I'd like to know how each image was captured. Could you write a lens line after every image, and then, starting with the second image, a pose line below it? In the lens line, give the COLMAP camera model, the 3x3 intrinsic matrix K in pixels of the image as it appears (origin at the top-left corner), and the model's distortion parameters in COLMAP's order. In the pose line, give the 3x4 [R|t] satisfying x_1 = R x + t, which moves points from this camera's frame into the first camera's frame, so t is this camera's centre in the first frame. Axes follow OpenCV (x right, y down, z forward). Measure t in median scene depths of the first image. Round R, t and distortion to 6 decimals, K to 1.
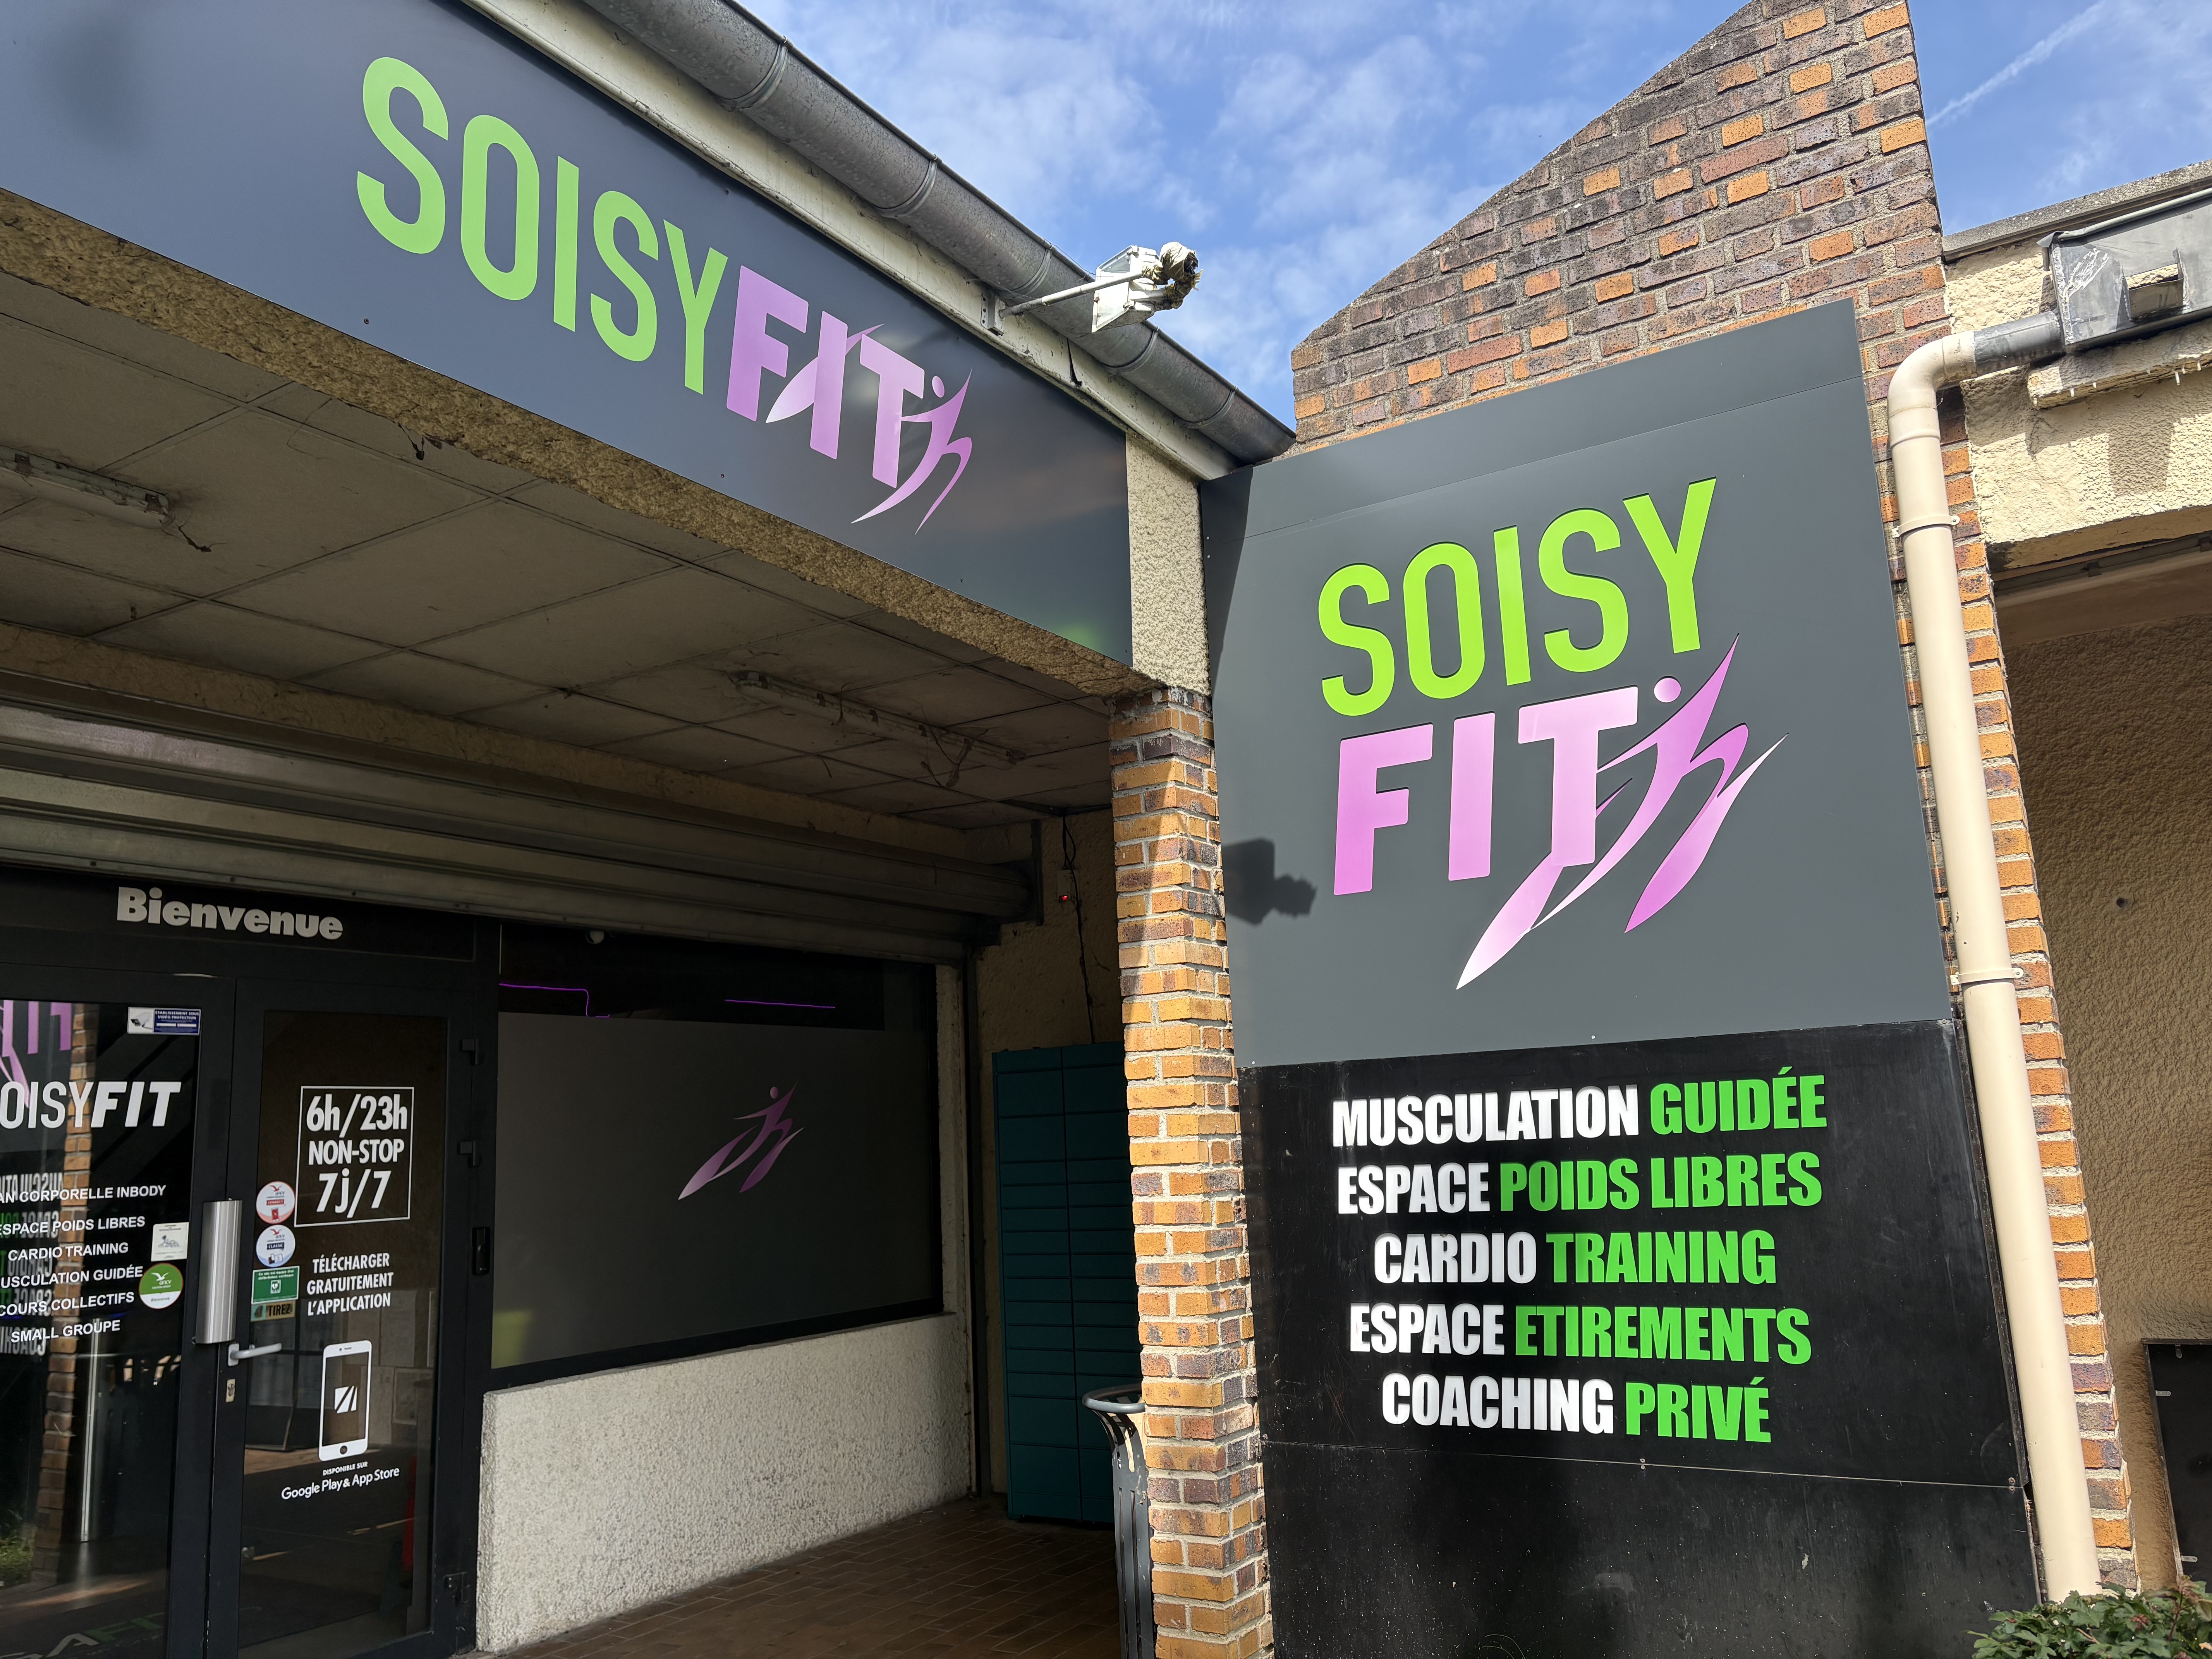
lens RADIAL K [[1663.3, 0, 1116.4], [0, 1663.3, 839.0], [0, 0, 1]] dist [0.053387, -0.063776]
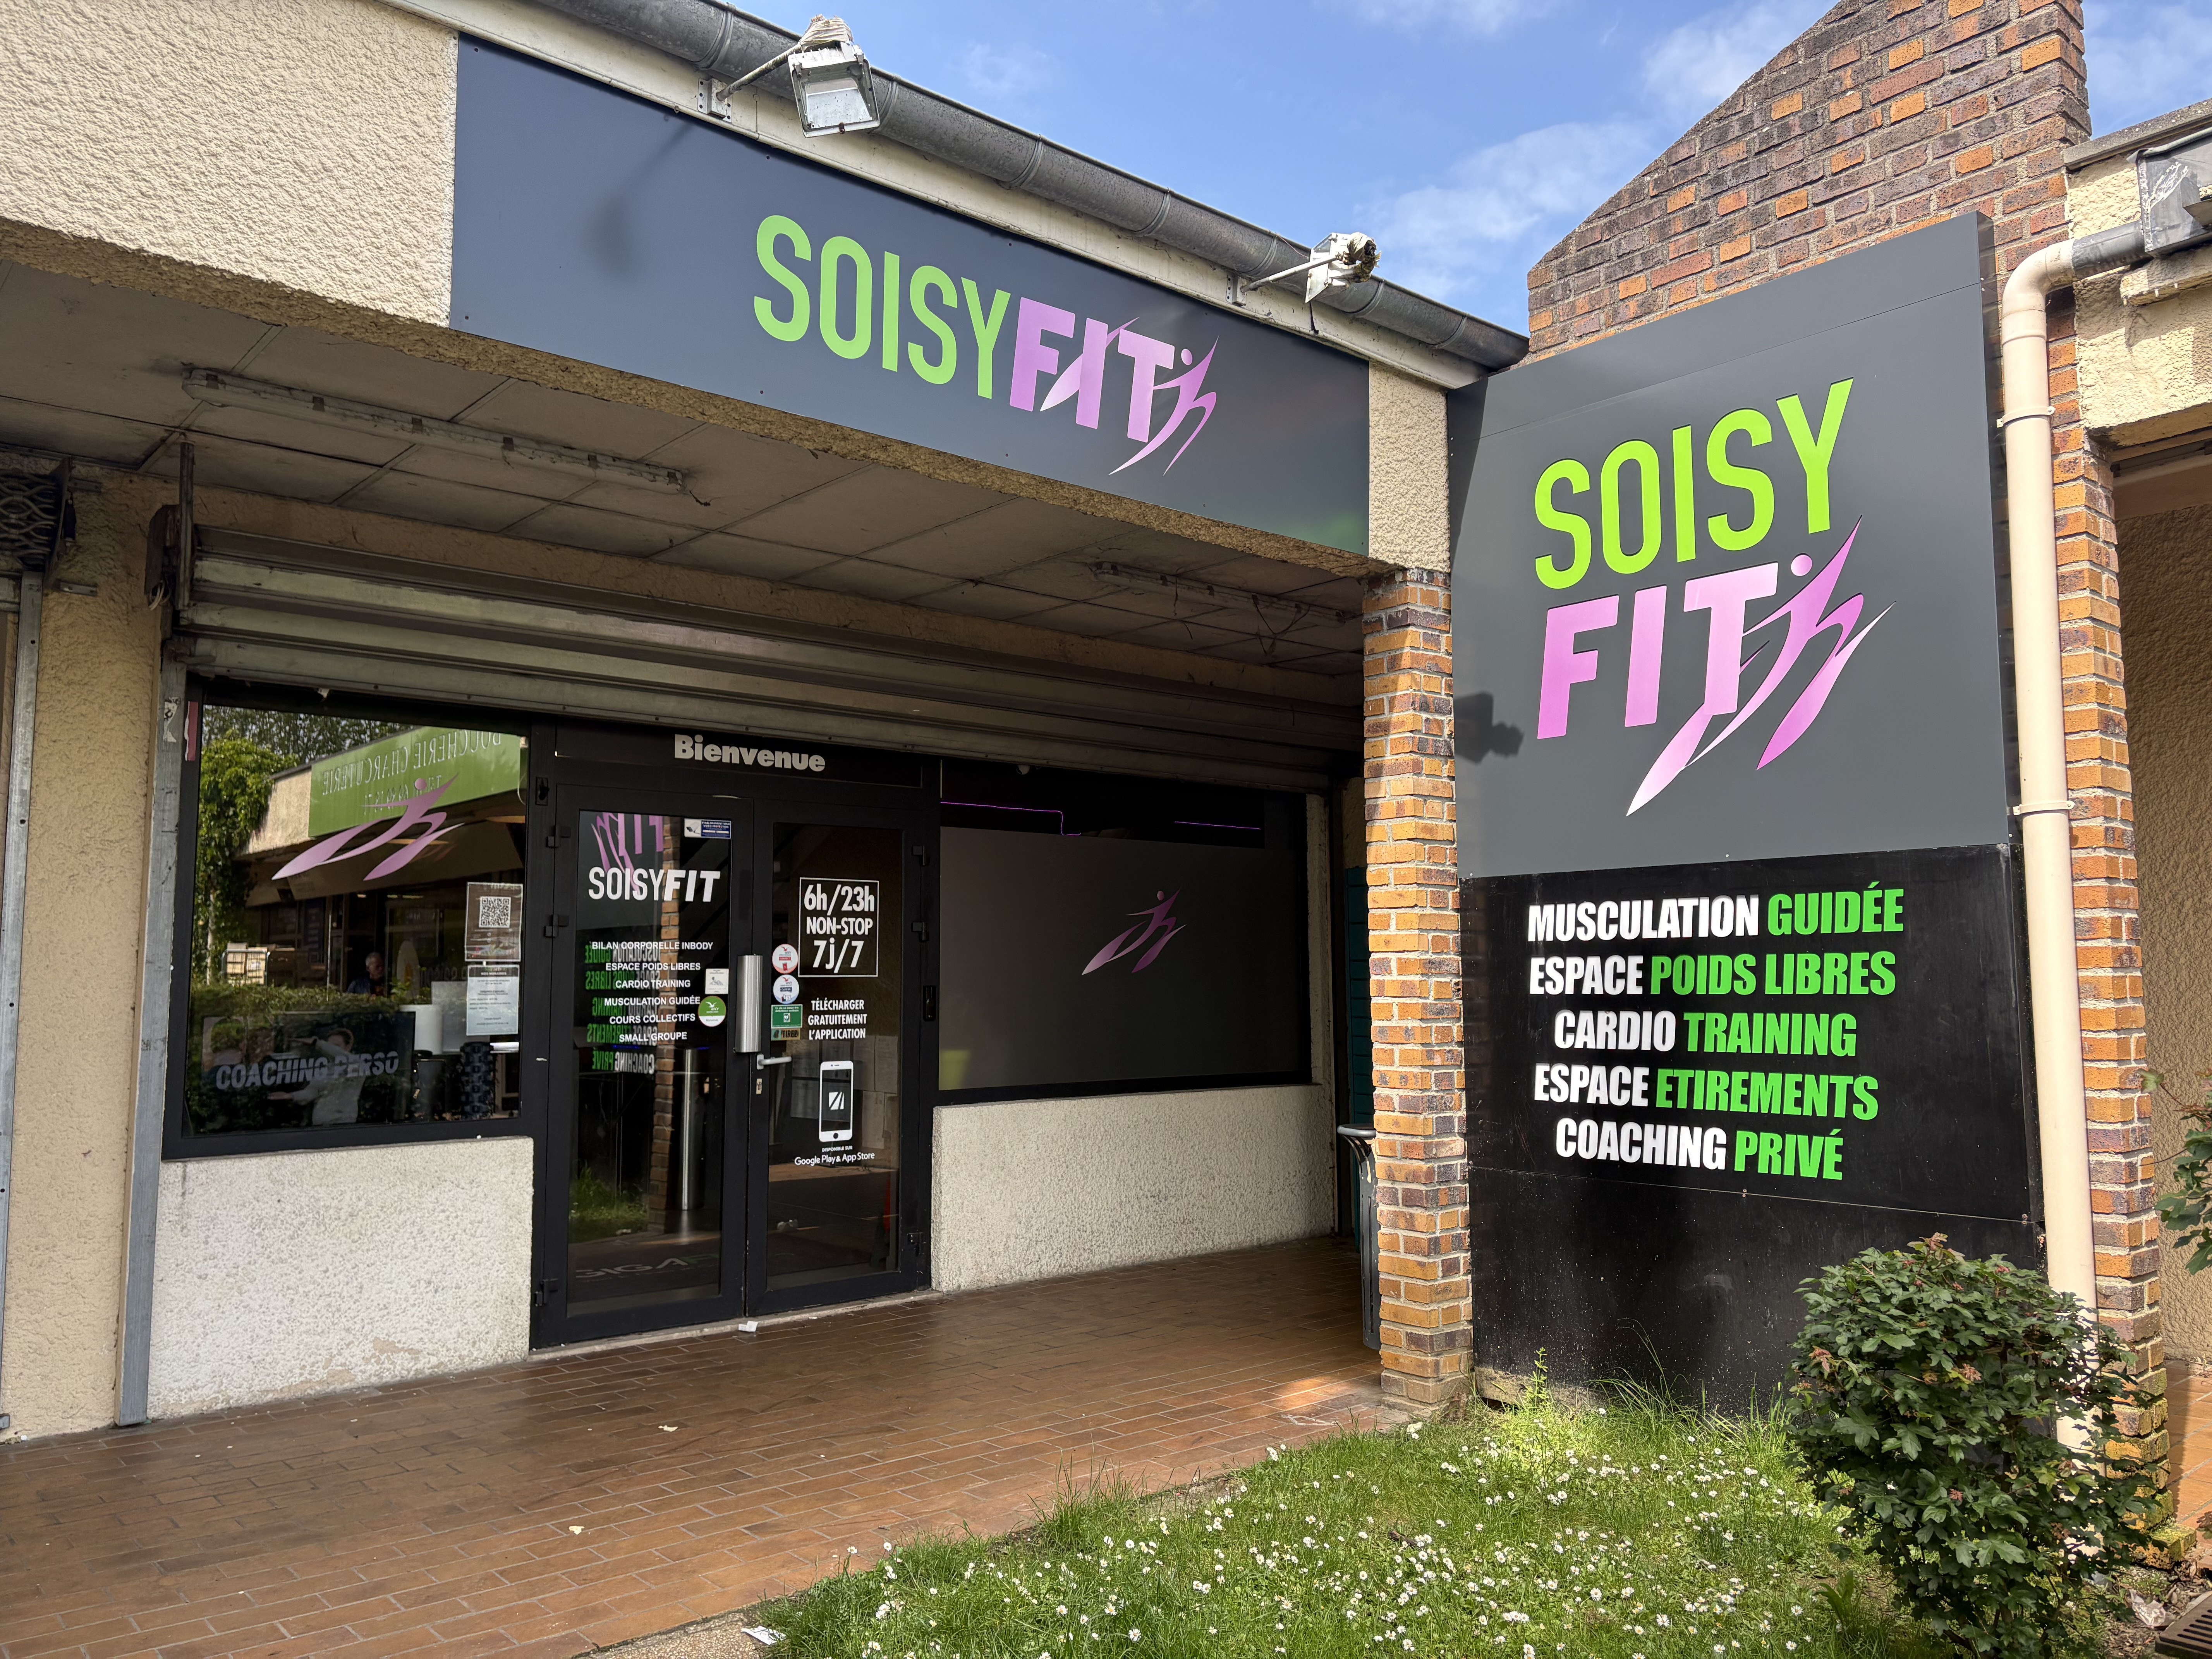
lens RADIAL K [[1663.3, 0, 1128.1], [0, 1663.3, 828.0], [0, 0, 1]] dist [0.053387, -0.063776]
pose [[0.955717, 0.012374, -0.294028, 0.212891], [0.016205, 0.995387, 0.094565, -0.022569], [0.293842, -0.095142, 0.951107, -0.268235]]
